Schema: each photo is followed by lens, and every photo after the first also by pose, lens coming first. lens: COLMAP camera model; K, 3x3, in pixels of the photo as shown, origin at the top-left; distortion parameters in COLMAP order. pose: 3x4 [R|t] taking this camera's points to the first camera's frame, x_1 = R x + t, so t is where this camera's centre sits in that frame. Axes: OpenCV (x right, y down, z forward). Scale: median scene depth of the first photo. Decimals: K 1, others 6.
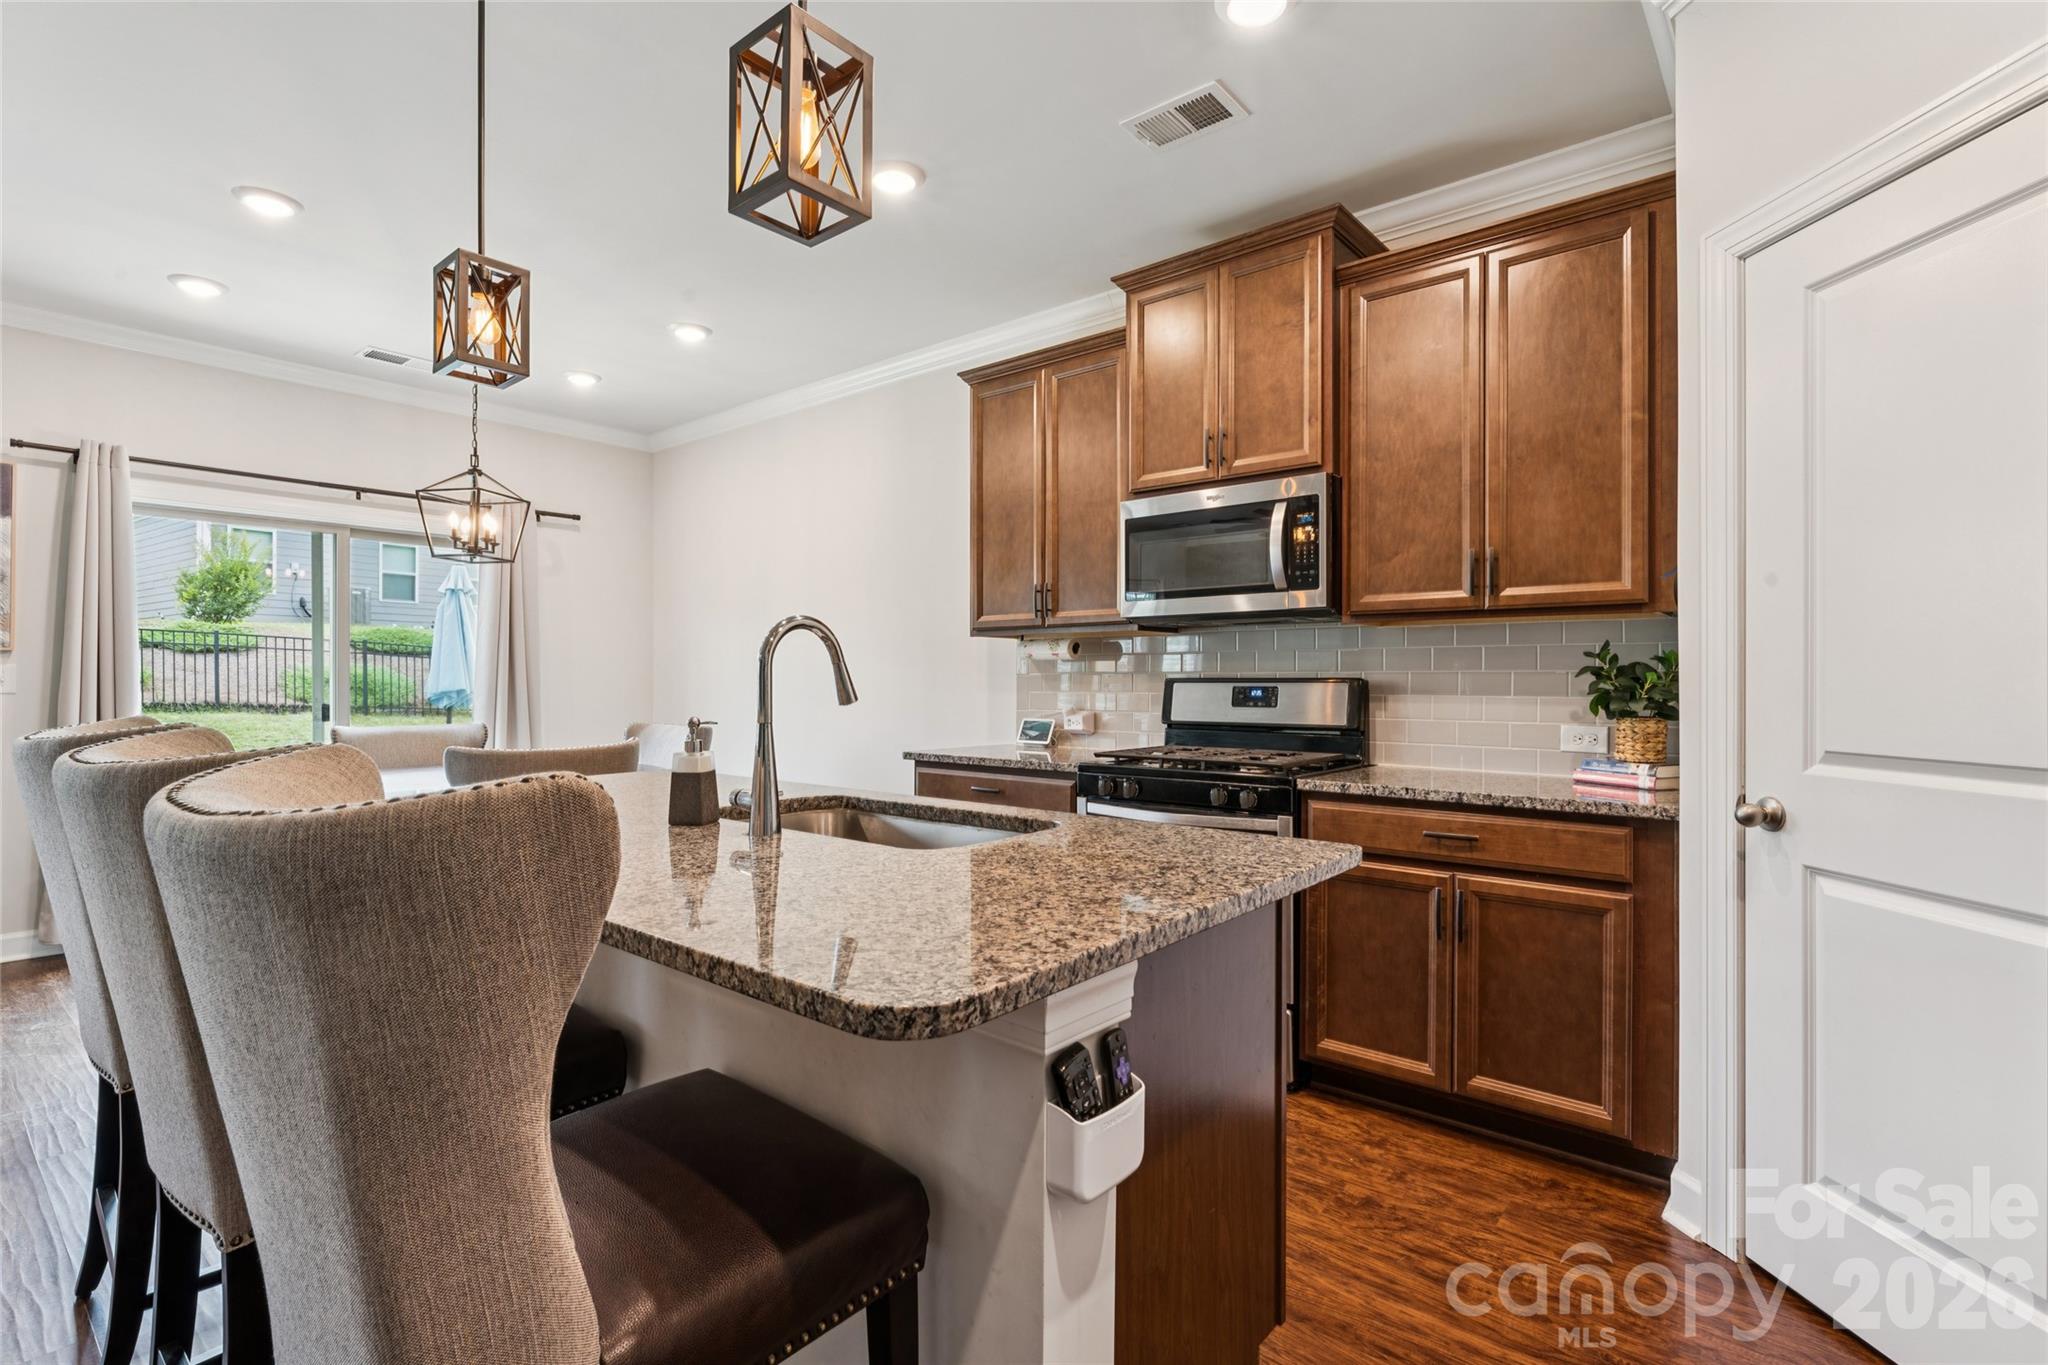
lens RADIAL K [[942.4, 0, 1027.7], [0, 942.4, 678.3], [0, 0, 1]] dist [0.003102, 0.000140]
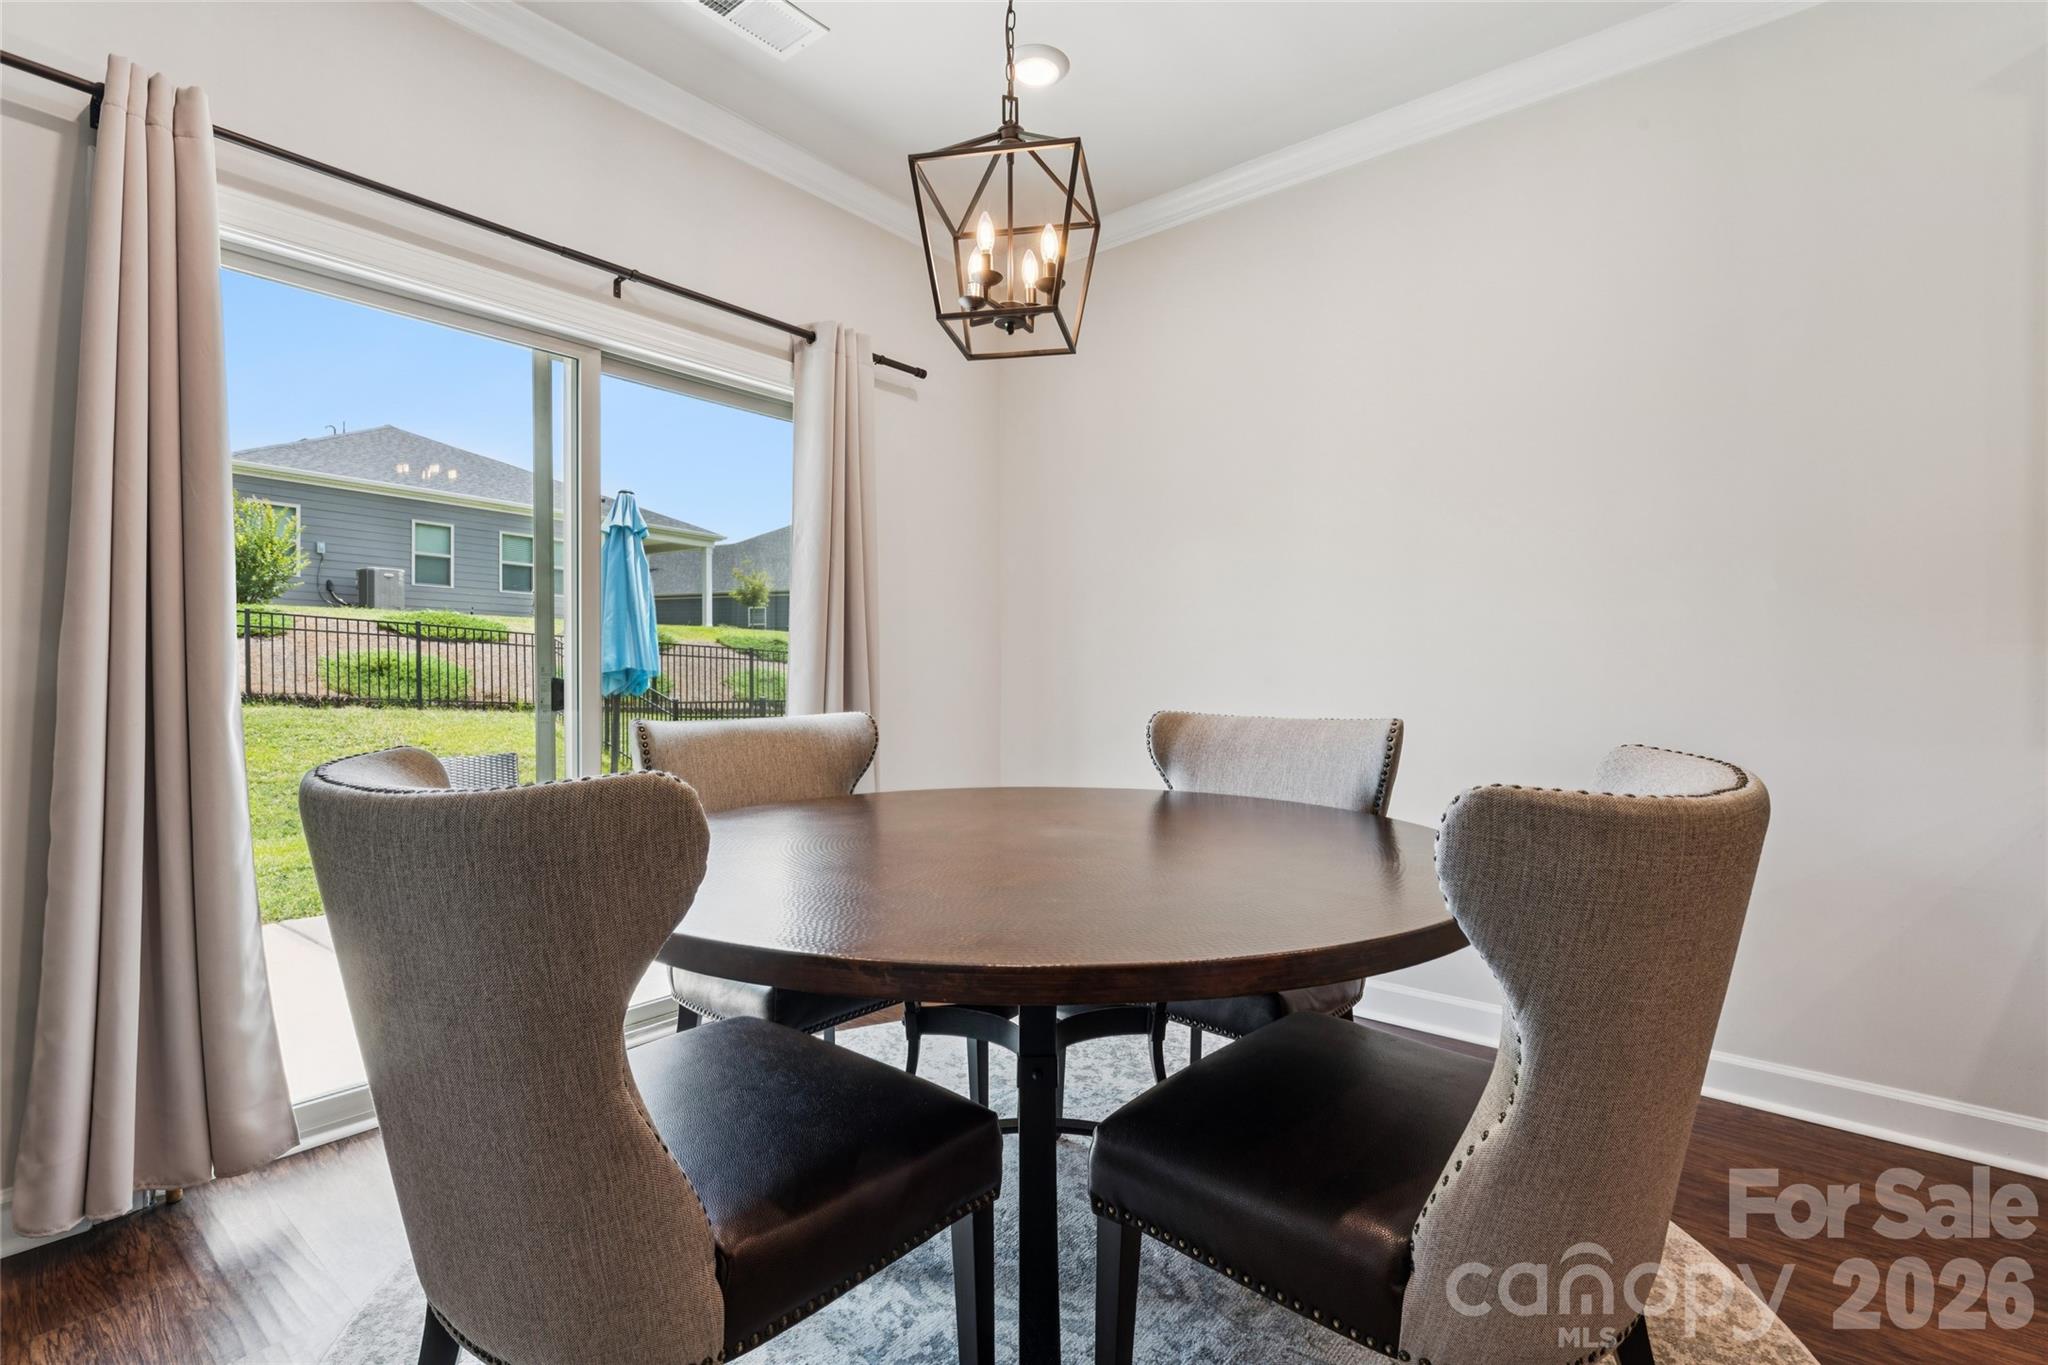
lens RADIAL K [[942.4, 0, 1022.3], [0, 942.4, 679.8], [0, 0, 1]] dist [0.003102, 0.000140]
pose [[0.999993, 0.001941, -0.003343, -0.438818], [-0.001930, 0.999993, 0.003304, 0.023101], [0.003349, -0.003297, 0.999989, 0.427838]]
